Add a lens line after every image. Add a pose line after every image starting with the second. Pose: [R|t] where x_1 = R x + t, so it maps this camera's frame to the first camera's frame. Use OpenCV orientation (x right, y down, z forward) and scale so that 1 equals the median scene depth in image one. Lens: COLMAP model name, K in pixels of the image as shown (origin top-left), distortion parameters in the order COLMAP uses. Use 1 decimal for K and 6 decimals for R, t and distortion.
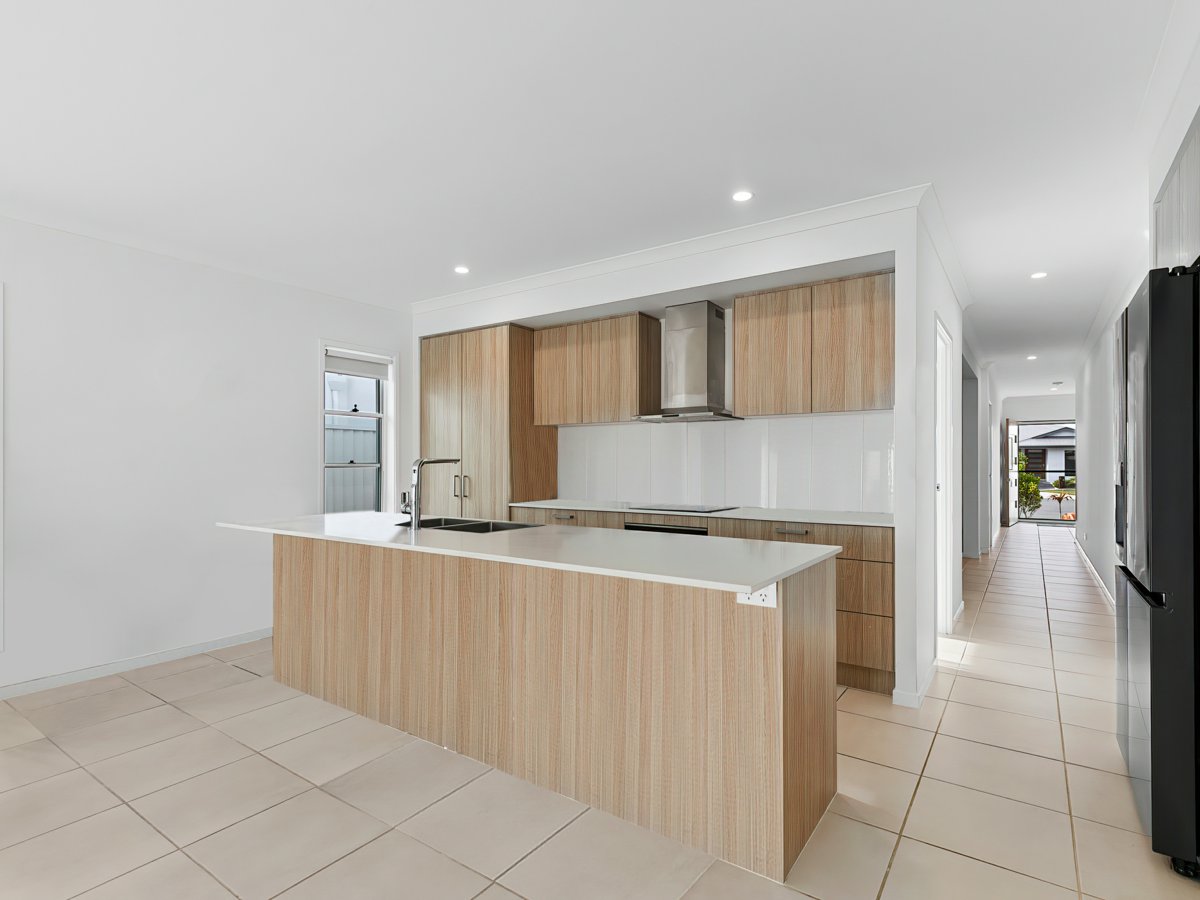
lens RADIAL K [[611.6, 0, 600.0], [0, 611.6, 450.0], [0, 0, 1]] dist [0.000662, -0.000151]
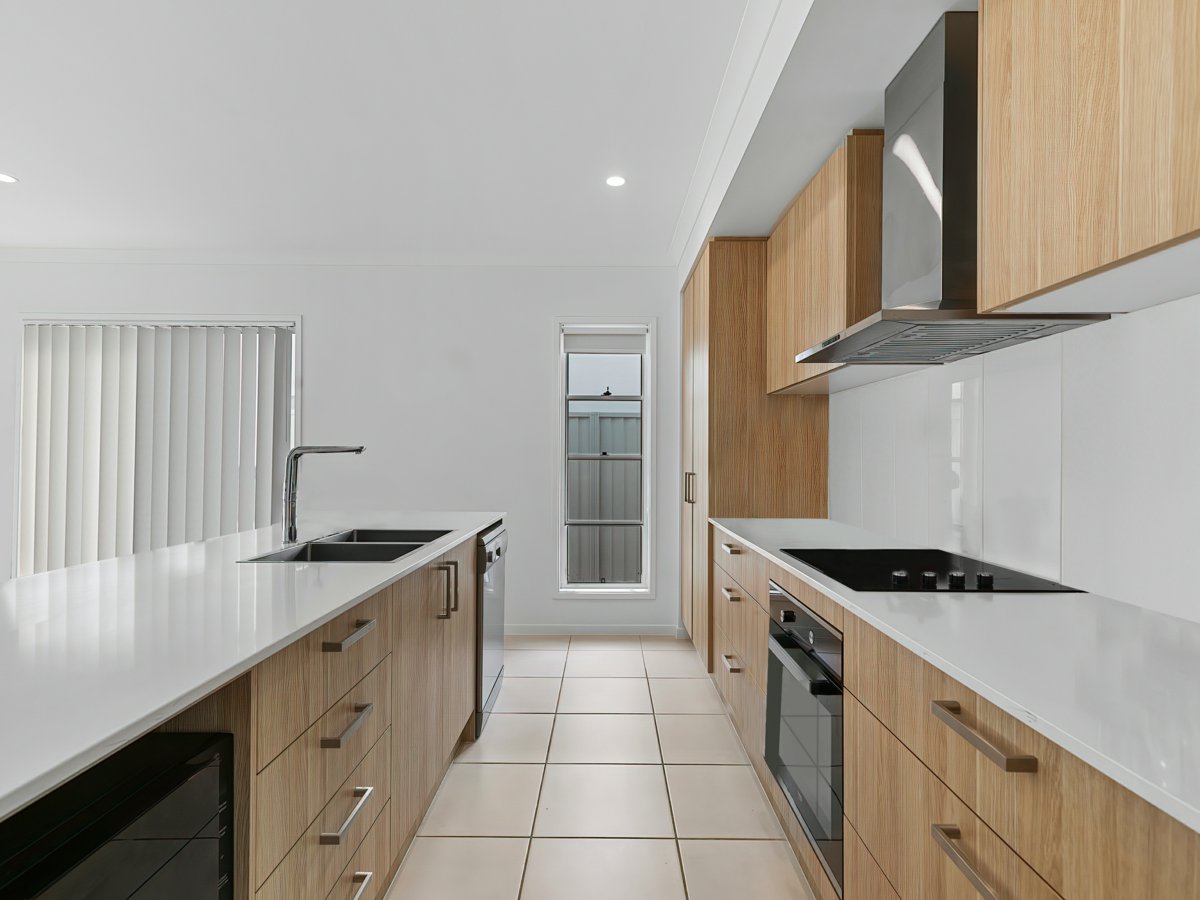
lens RADIAL K [[611.6, 0, 600.0], [0, 611.6, 450.0], [0, 0, 1]] dist [0.000662, -0.000151]
pose [[0.565349, -0.008673, -0.824806, 0.299016], [0.013068, 0.999913, -0.001557, 0.014527], [0.824748, -0.009898, 0.565413, 0.510340]]
